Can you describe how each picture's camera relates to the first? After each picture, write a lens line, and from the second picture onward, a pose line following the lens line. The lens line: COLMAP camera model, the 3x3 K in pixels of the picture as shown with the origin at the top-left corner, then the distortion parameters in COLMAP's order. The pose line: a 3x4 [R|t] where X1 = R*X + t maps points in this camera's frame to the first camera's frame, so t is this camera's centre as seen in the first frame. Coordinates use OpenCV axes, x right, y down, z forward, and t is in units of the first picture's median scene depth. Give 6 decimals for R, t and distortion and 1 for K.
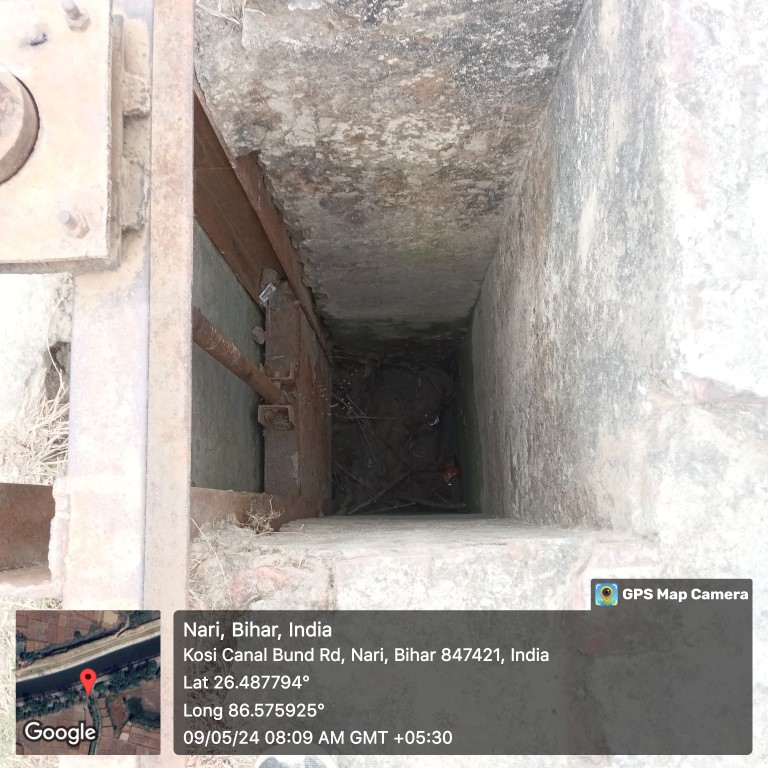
lens RADIAL K [[823.8, 0, 405.3], [0, 823.8, 415.0], [0, 0, 1]] dist [0.029583, 0.000000]
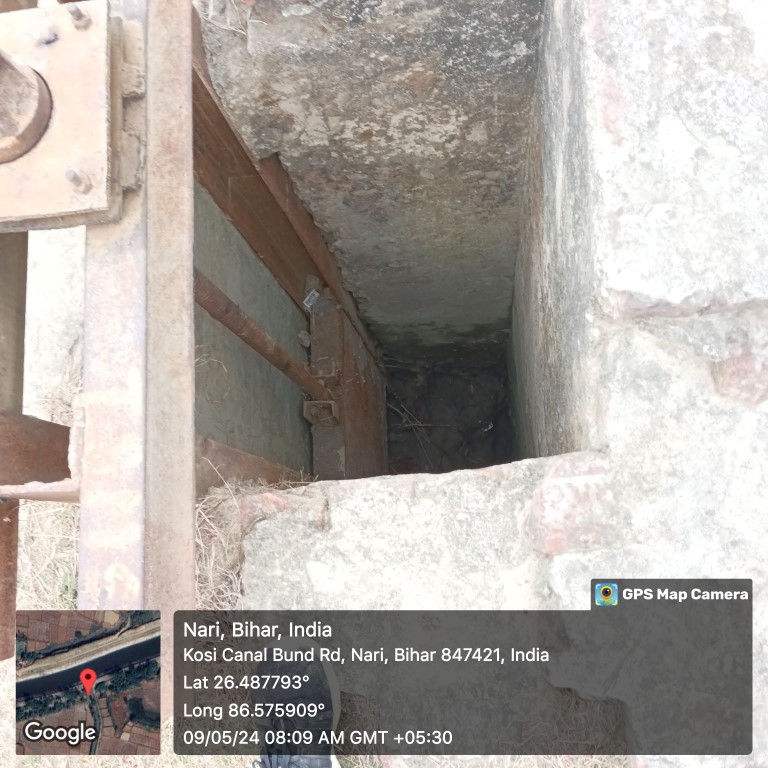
lens RADIAL K [[823.8, 0, 412.2], [0, 823.8, 410.2], [0, 0, 1]] dist [0.029583, 0.000000]
pose [[0.995899, -0.039155, -0.081564, 0.126975], [0.035908, 0.998518, -0.040895, 0.124858], [0.083044, 0.037798, 0.995829, -0.119264]]
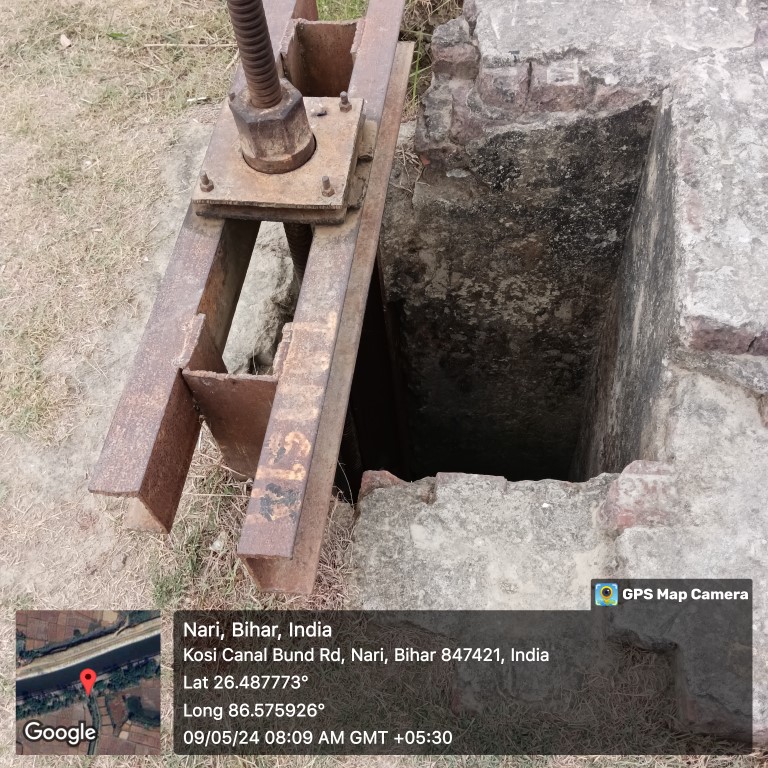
lens RADIAL K [[823.8, 0, 415.3], [0, 823.8, 412.3], [0, 0, 1]] dist [0.029583, 0.000000]
pose [[0.988930, 0.095057, -0.113941, 0.025823], [-0.132455, 0.911634, -0.389074, 0.635416], [0.066888, 0.399859, 0.914133, -0.303193]]
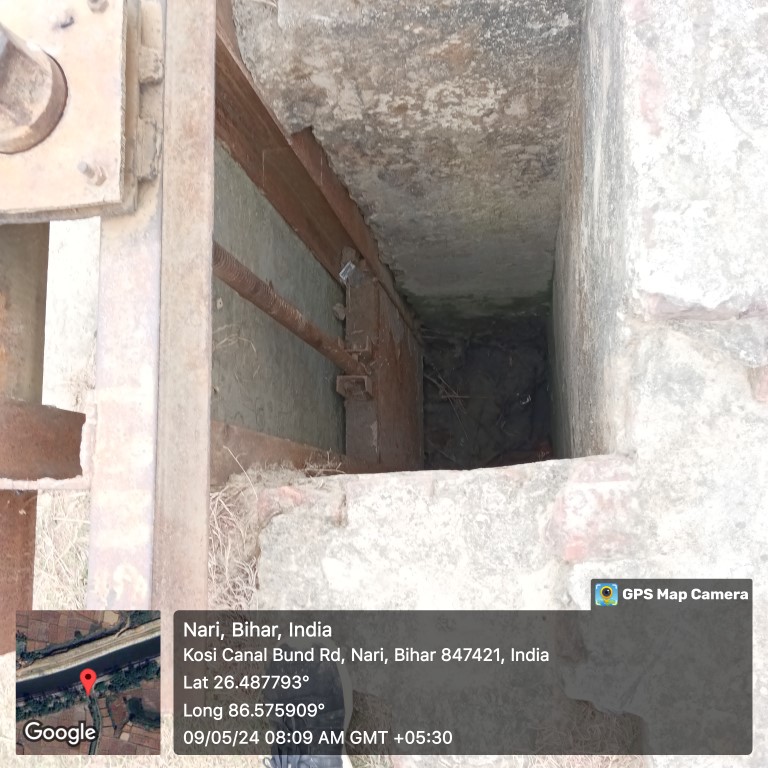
lens RADIAL K [[823.8, 0, 405.5], [0, 823.8, 412.9], [0, 0, 1]] dist [0.029583, 0.000000]
pose [[0.989955, -0.010032, -0.141025, 0.152571], [0.010915, 0.999925, 0.005489, 0.081147], [0.140959, -0.006973, 0.989991, -0.087580]]
